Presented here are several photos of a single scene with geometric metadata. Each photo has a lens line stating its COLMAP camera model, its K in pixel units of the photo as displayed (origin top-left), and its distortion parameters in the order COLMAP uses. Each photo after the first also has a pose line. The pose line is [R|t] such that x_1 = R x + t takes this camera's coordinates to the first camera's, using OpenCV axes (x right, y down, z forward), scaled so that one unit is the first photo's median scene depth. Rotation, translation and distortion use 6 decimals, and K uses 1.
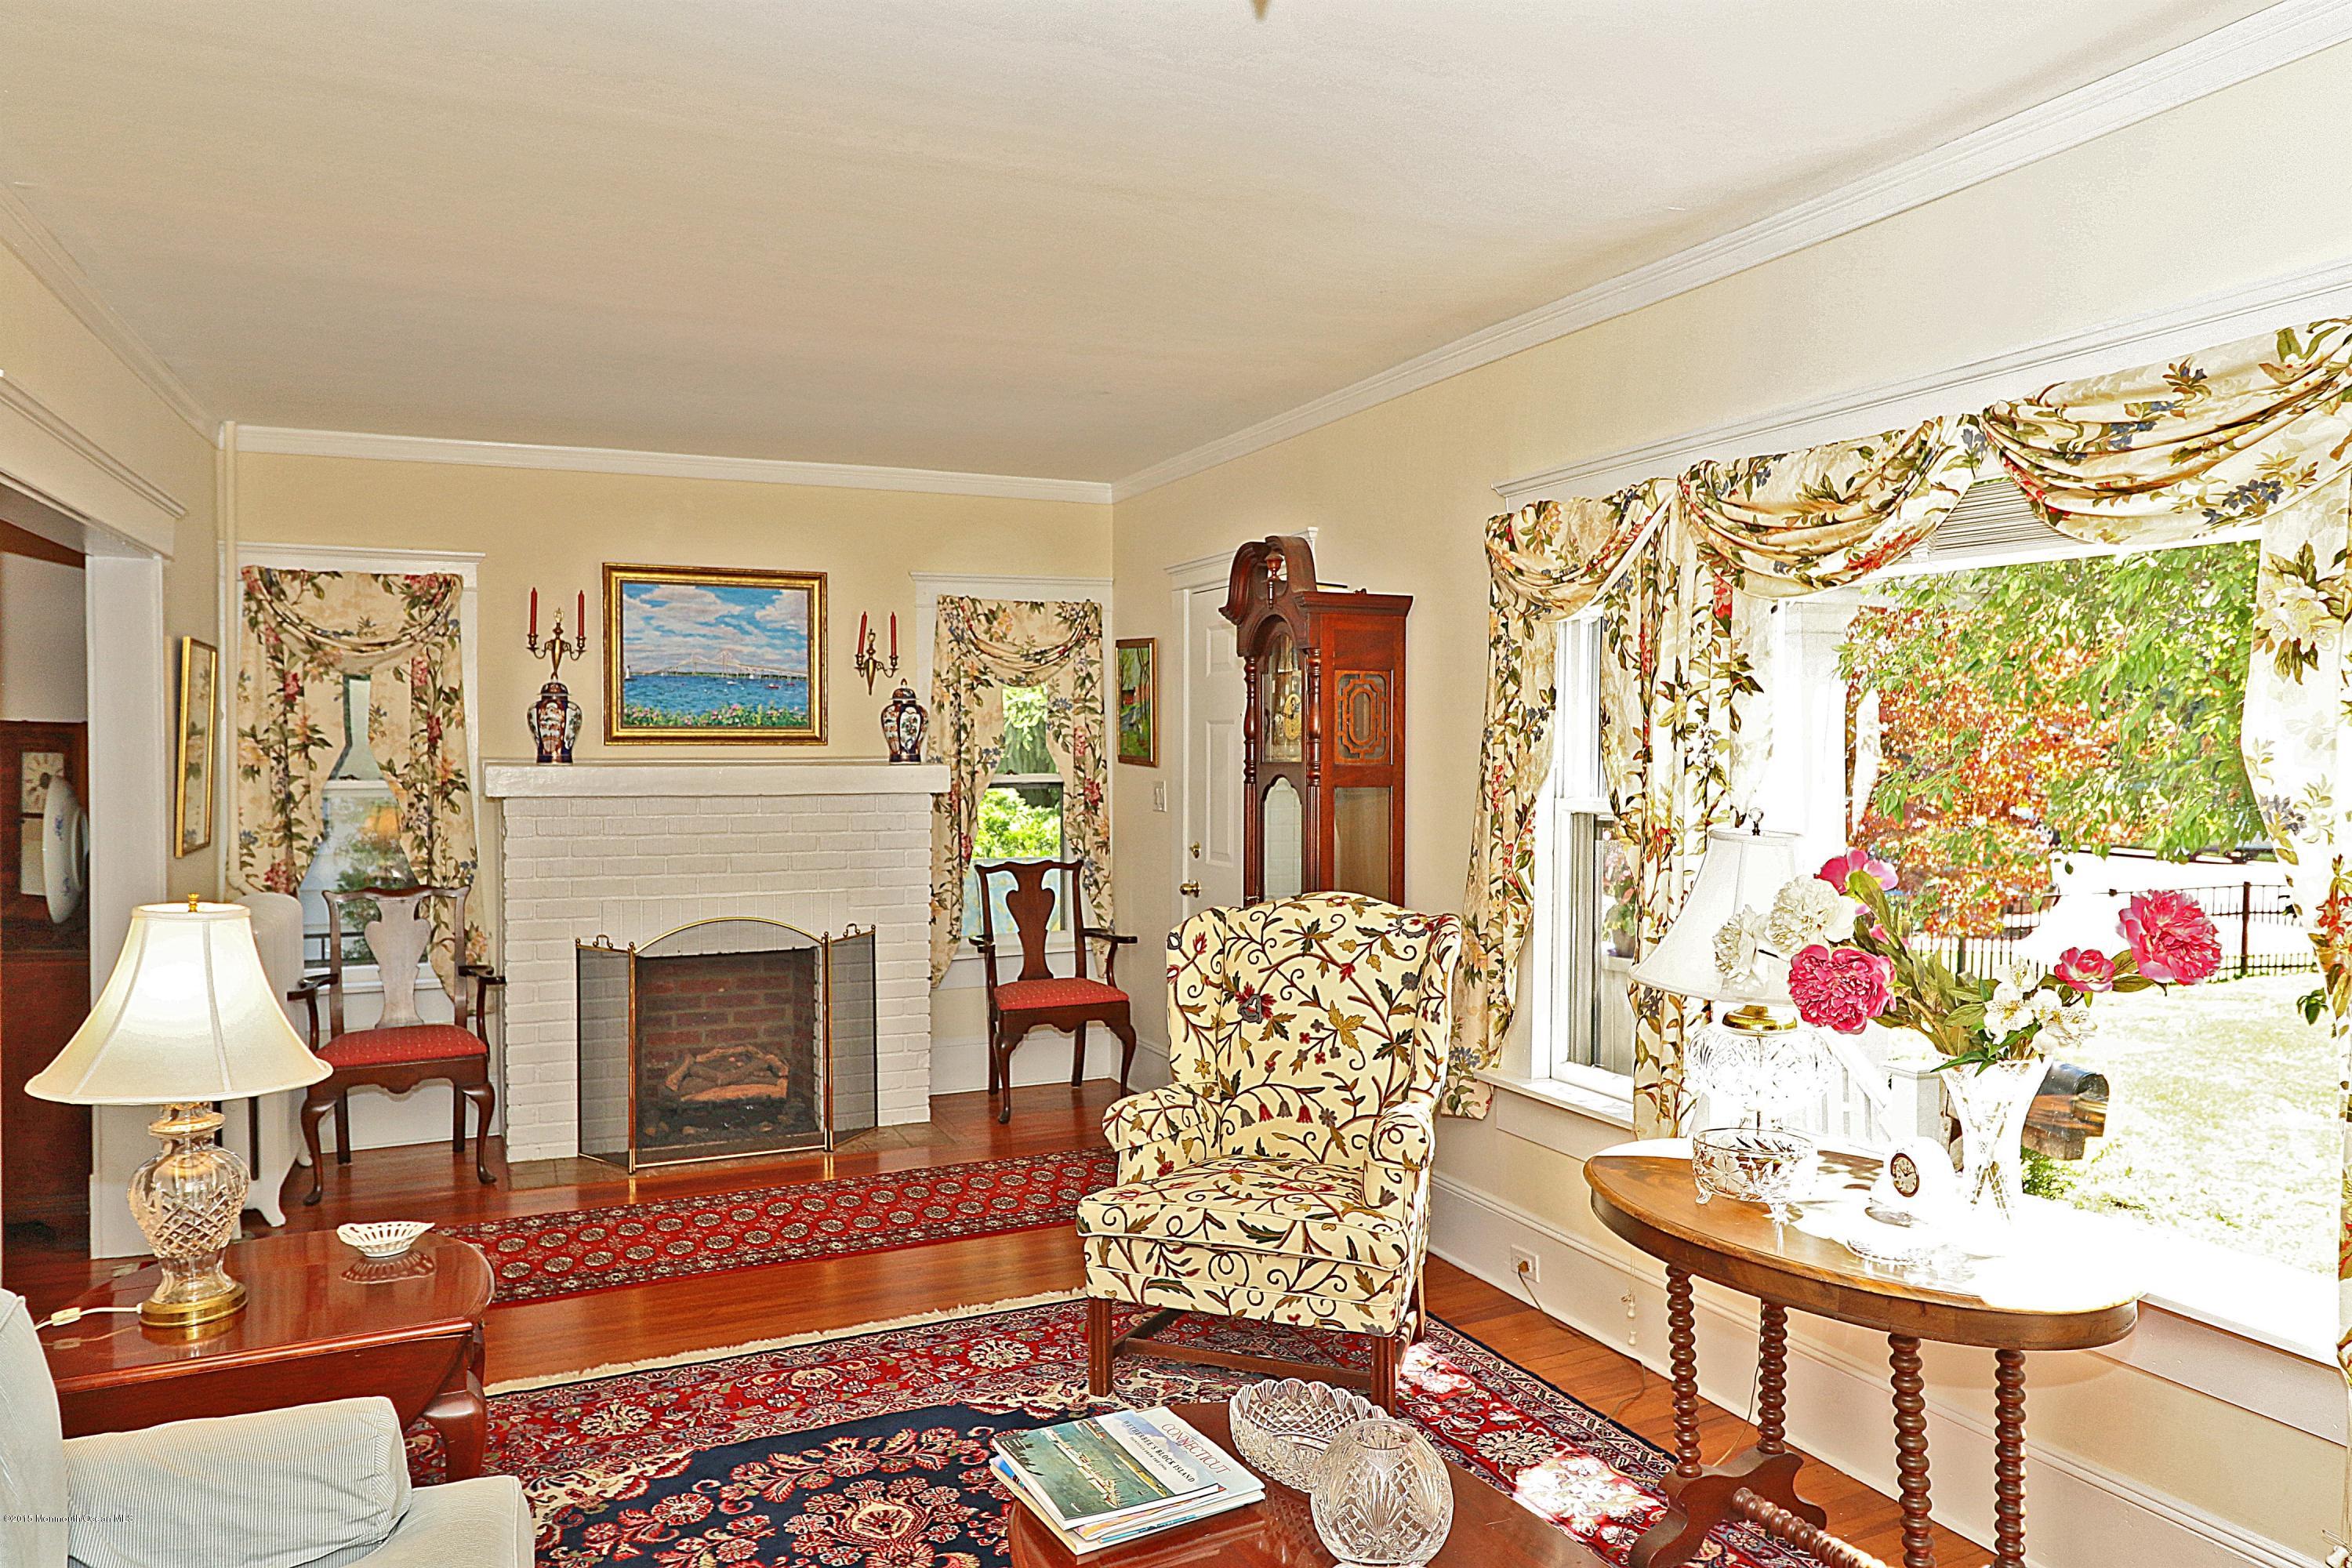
lens RADIAL K [[1723.5, 0, 1180.4], [0, 1723.5, 706.0], [0, 0, 1]] dist [0.005141, -0.001496]
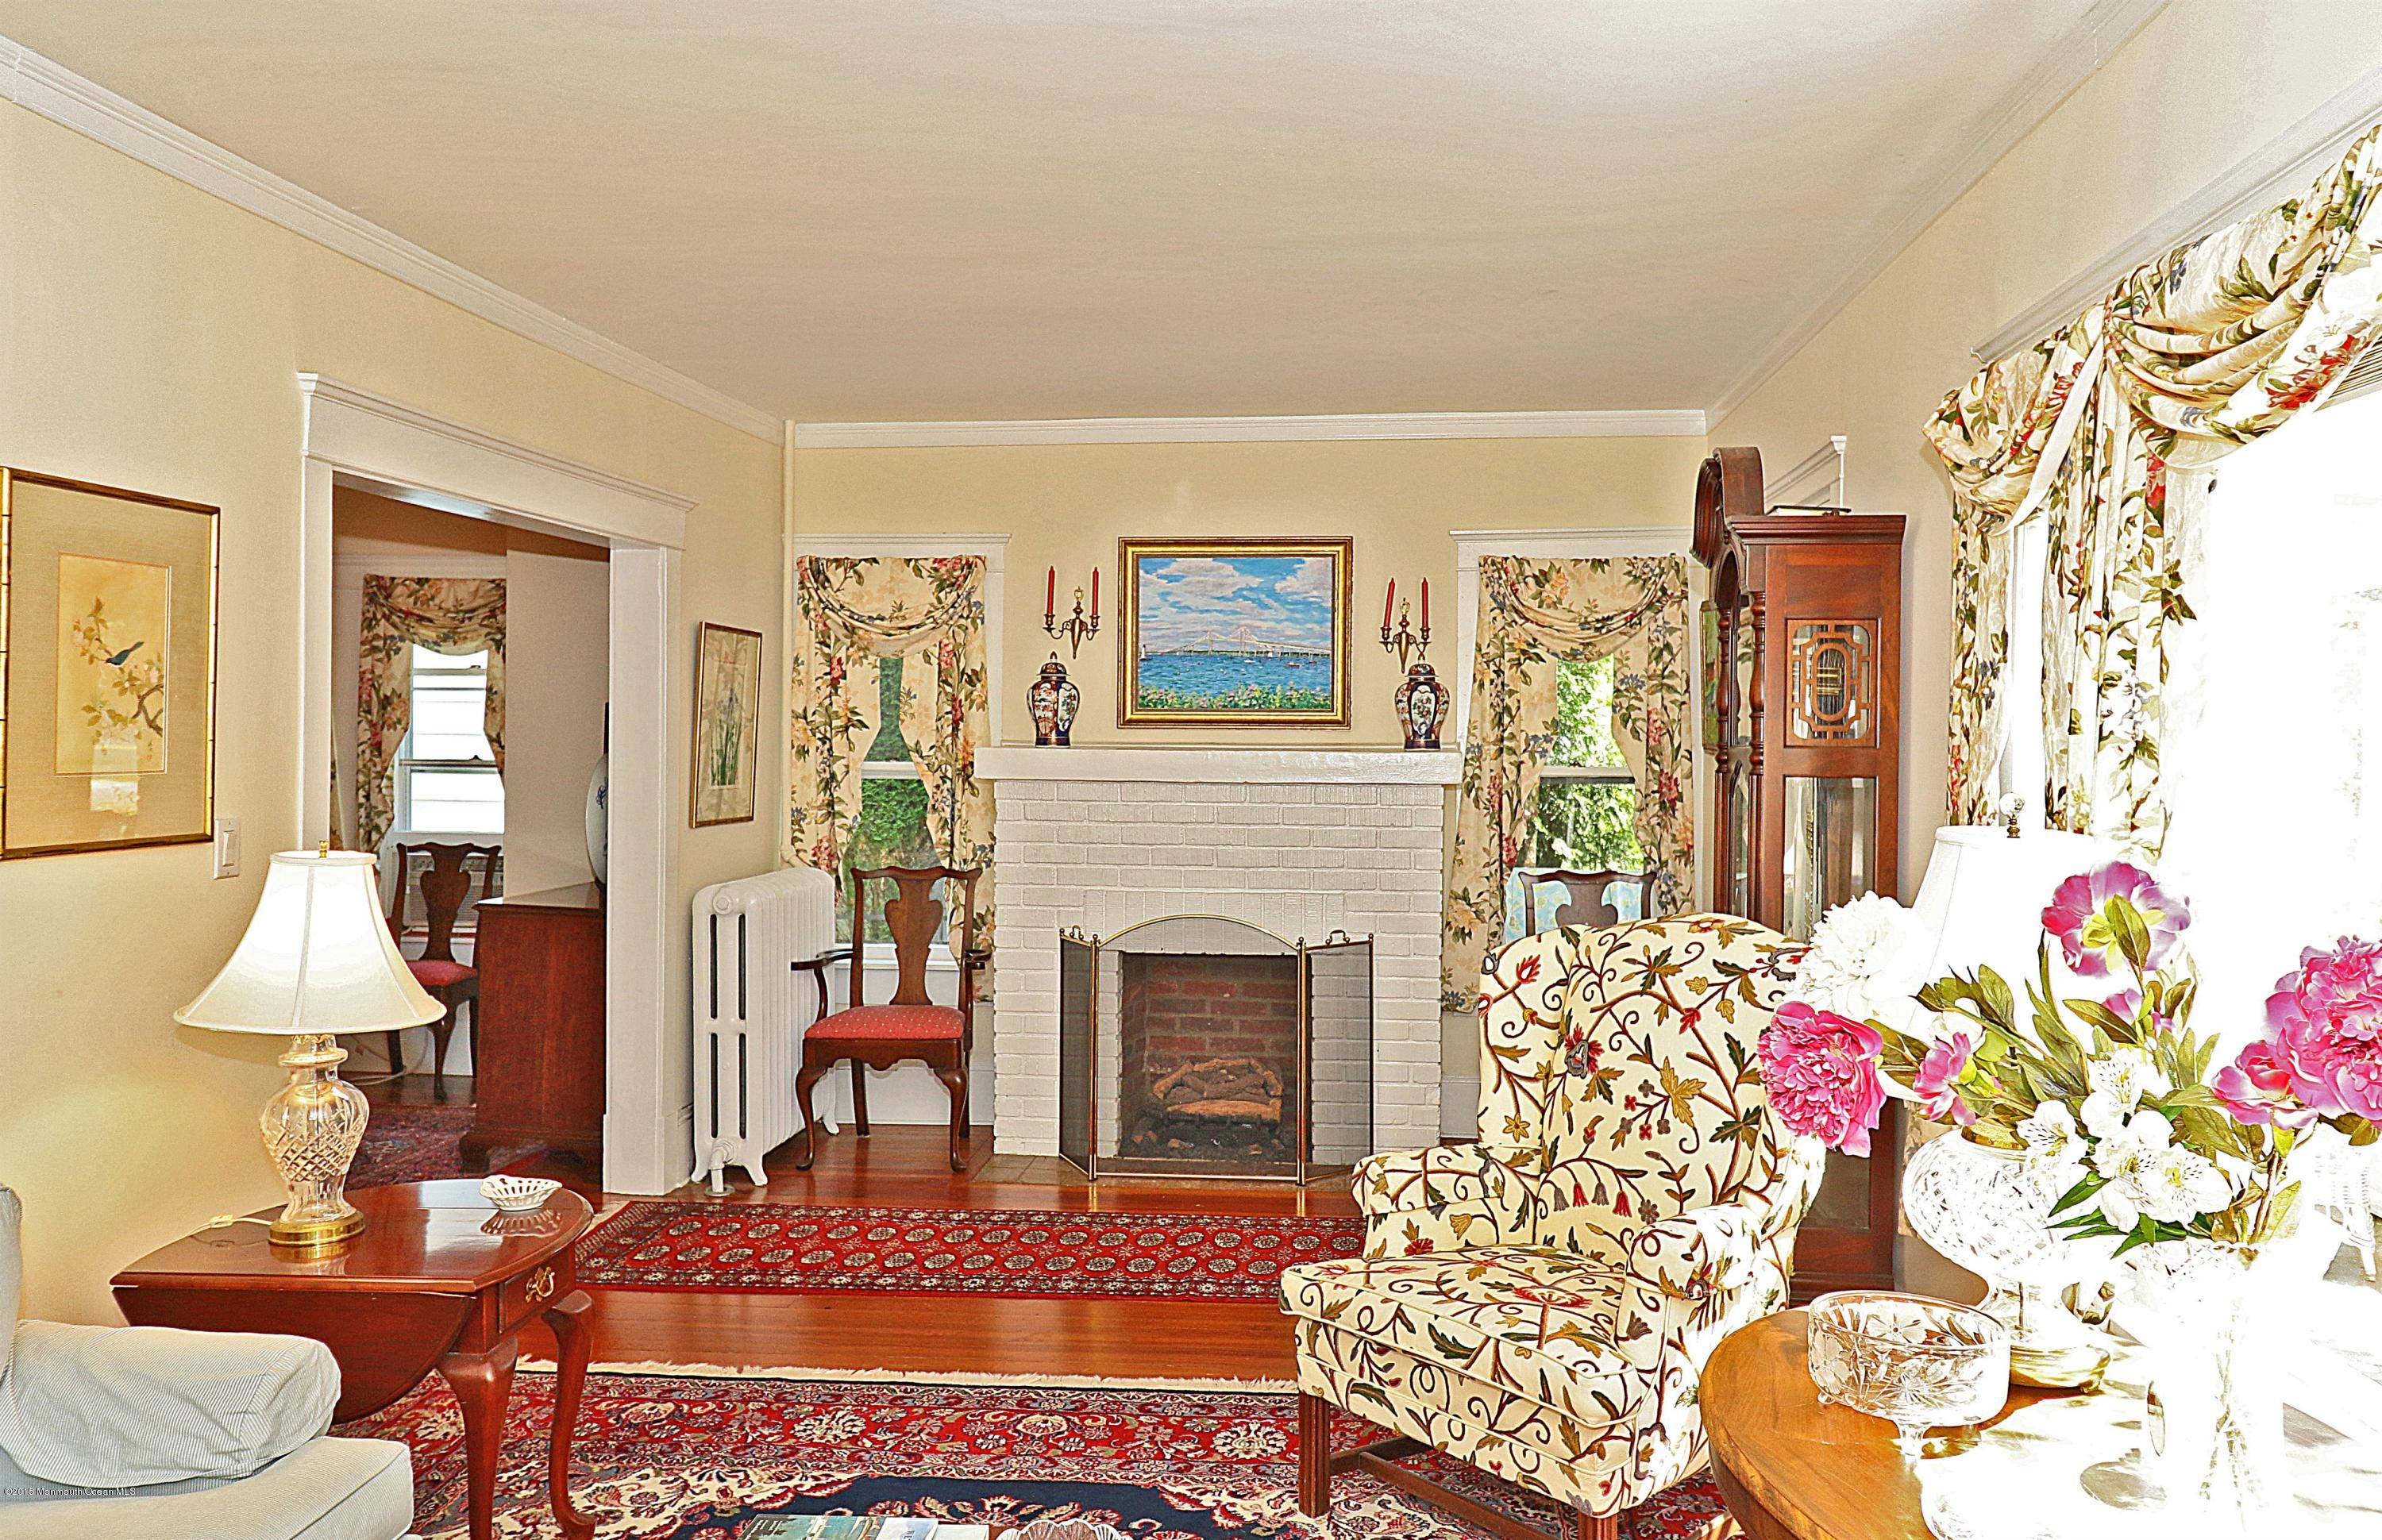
lens RADIAL K [[1859.5, 0, 1077.9], [0, 1859.5, 689.3], [0, 0, 1]] dist [0.003908, -0.007807]
pose [[0.854182, -0.009088, -0.519895, 0.277090], [0.003809, 0.999930, -0.011220, 0.019039], [0.519961, 0.007603, 0.854156, 0.170314]]
